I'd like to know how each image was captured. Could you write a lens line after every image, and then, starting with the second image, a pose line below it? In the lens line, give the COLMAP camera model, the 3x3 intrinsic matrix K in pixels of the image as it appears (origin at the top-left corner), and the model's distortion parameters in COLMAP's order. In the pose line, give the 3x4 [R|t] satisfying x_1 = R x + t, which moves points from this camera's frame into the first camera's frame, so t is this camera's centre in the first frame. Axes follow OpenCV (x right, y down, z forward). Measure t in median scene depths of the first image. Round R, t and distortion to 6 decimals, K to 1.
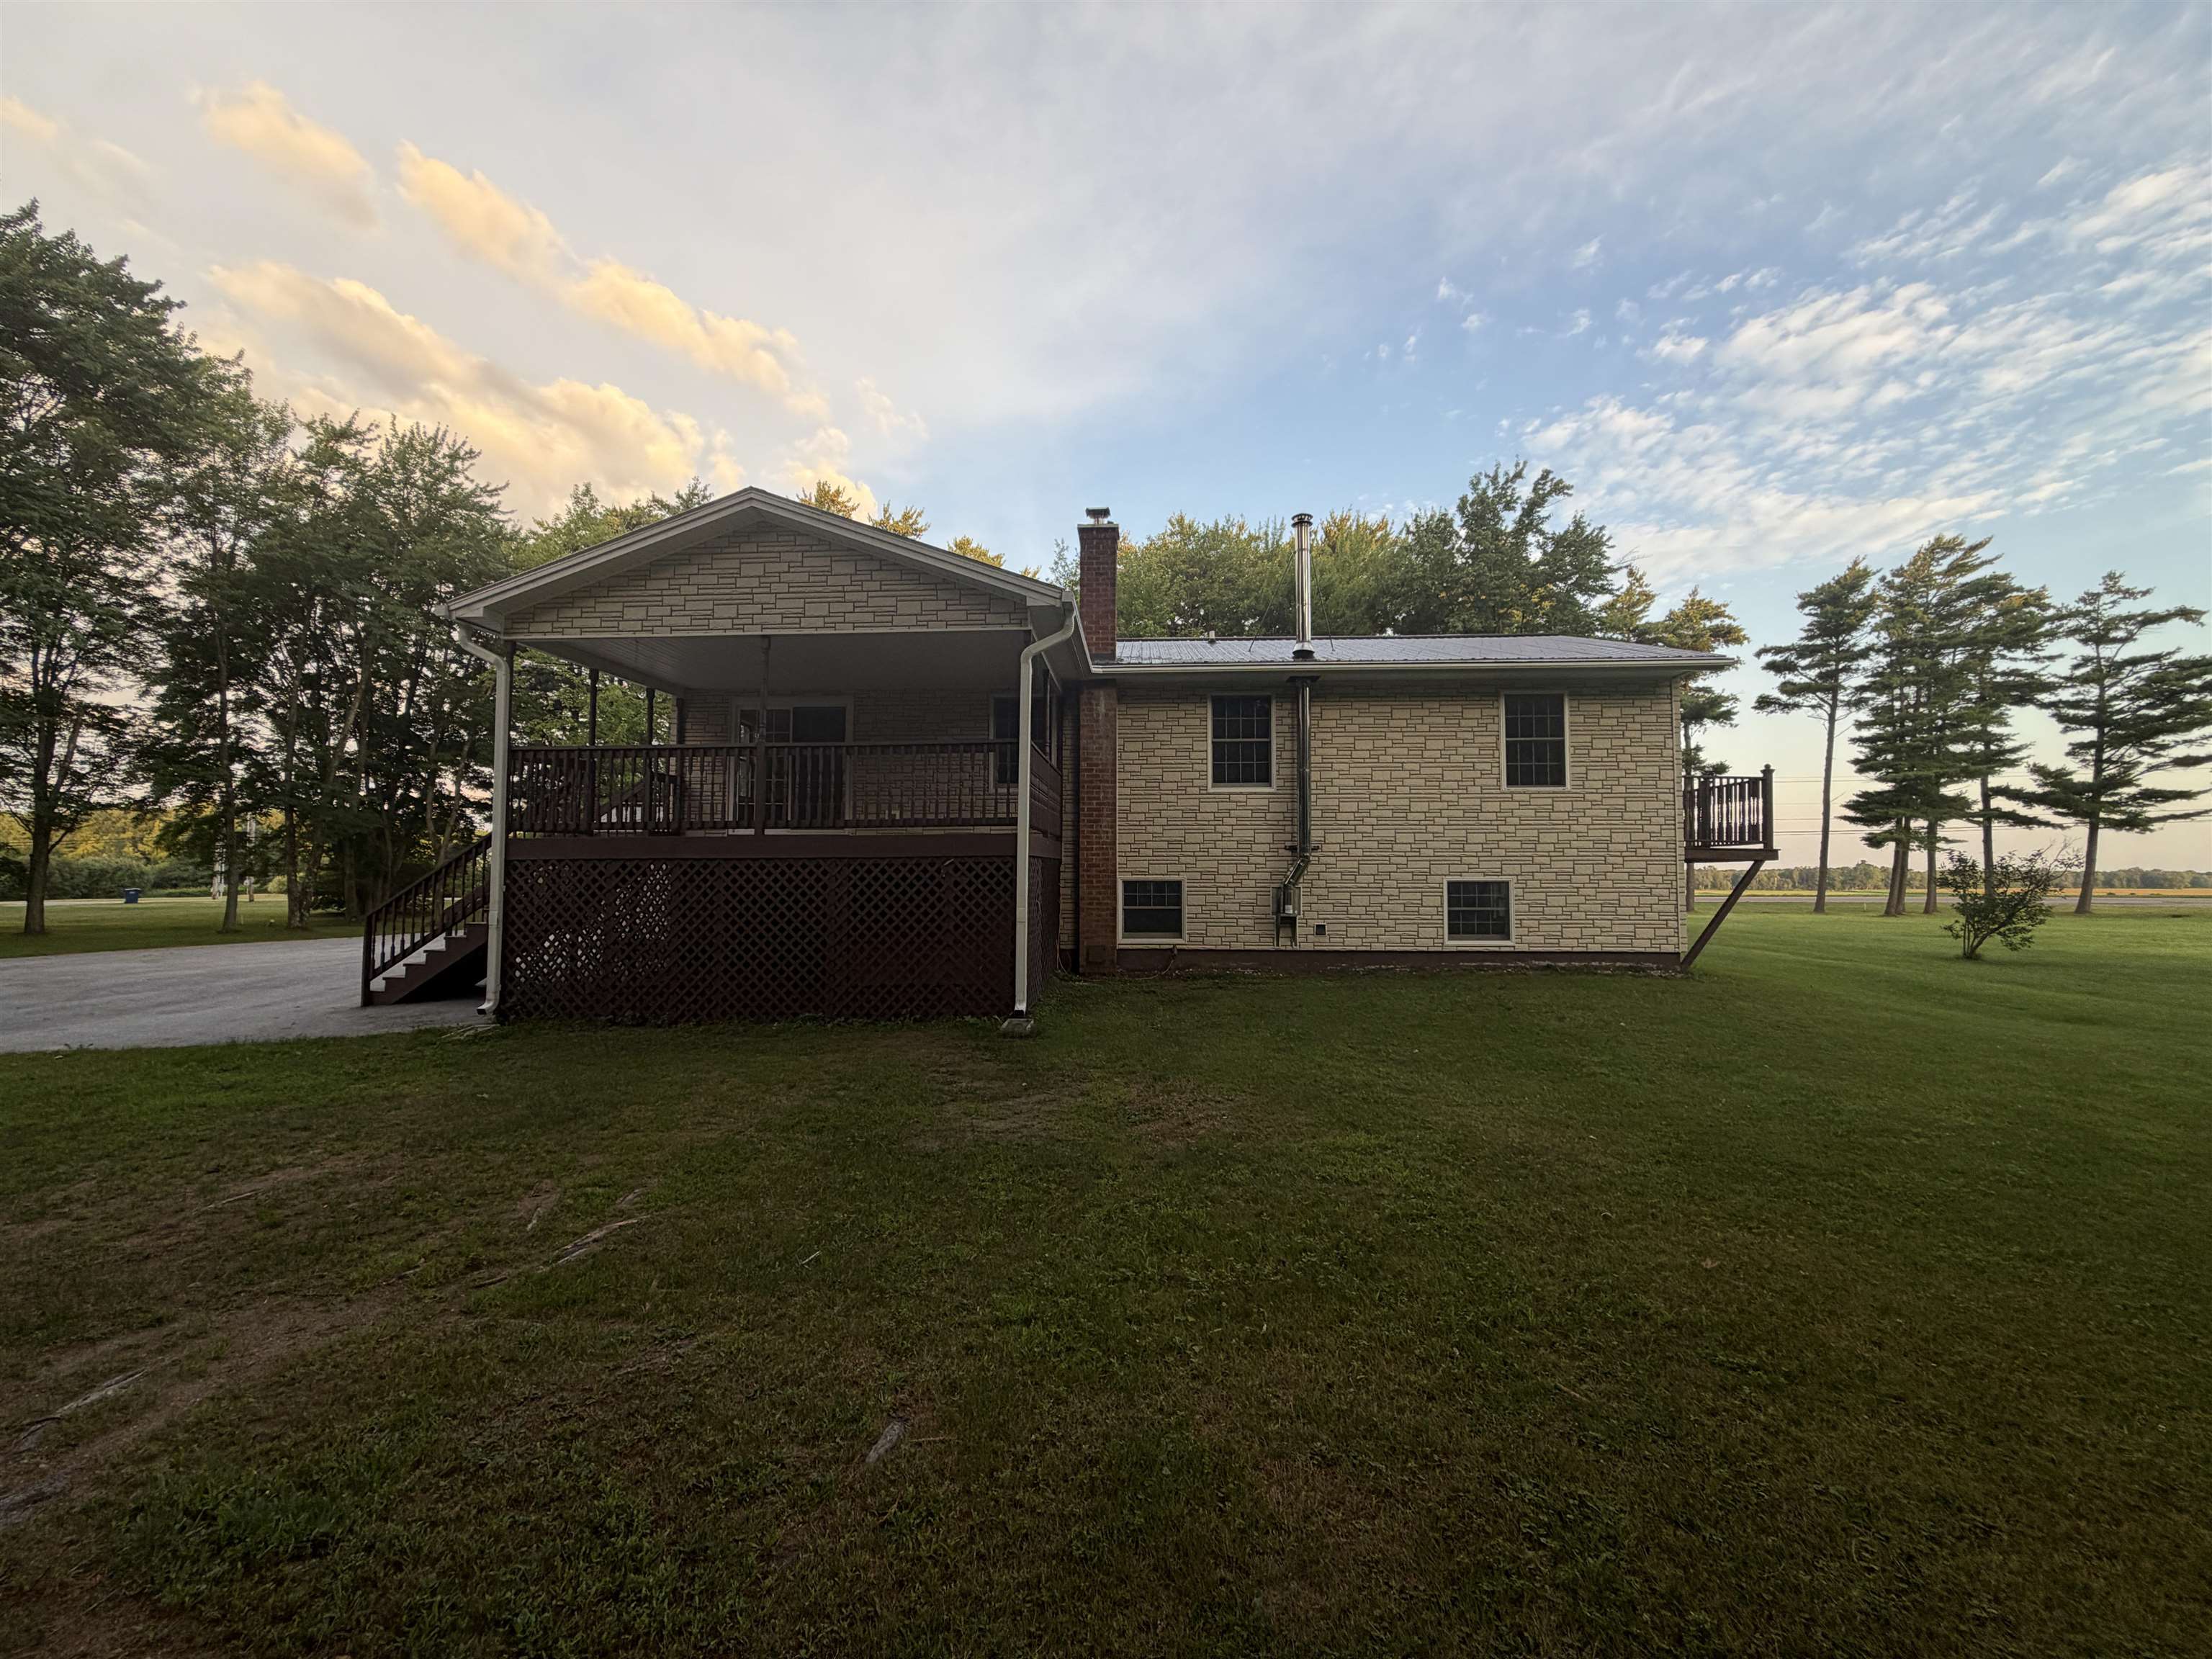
lens RADIAL K [[880.0, 0, 1106.1], [0, 880.0, 831.9], [0, 0, 1]] dist [-0.001509, -0.000004]
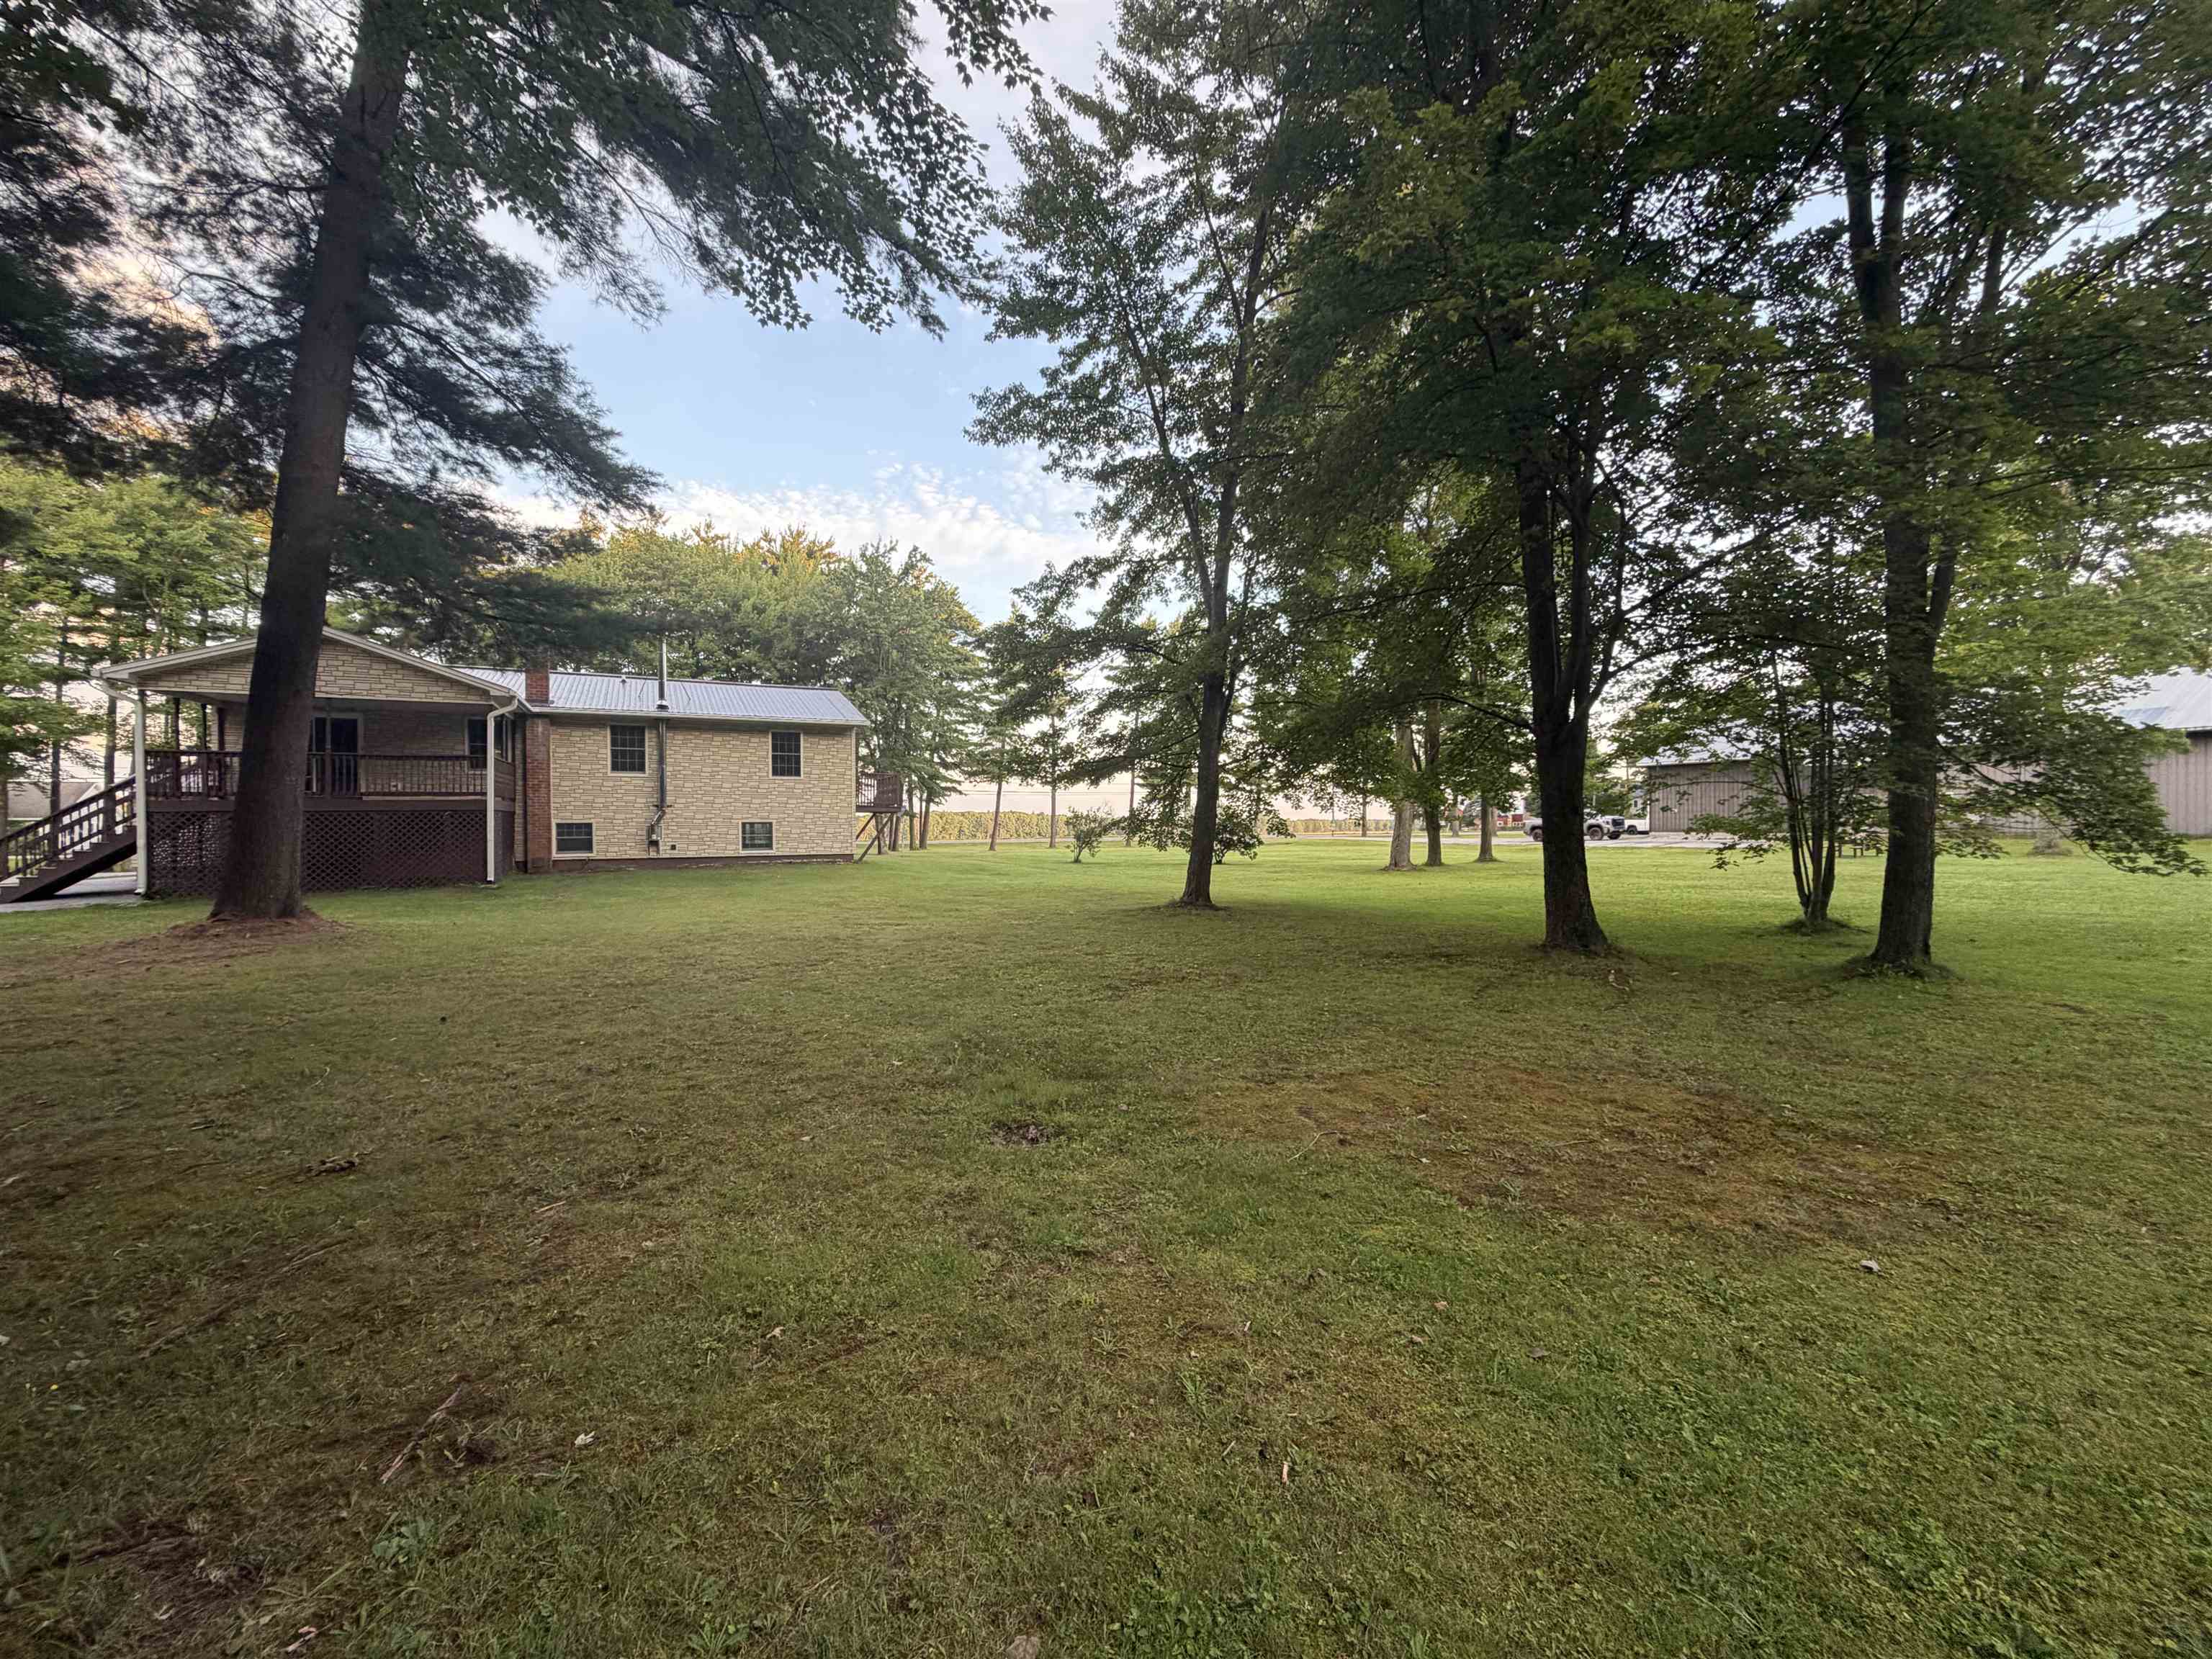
lens RADIAL K [[880.0, 0, 1100.0], [0, 880.0, 829.4], [0, 0, 1]] dist [-0.001509, -0.000004]
pose [[0.868764, -0.011154, 0.495101, 0.099122], [-0.014521, 0.998743, 0.047980, -0.036728], [-0.495014, -0.048873, 0.867510, -1.179242]]
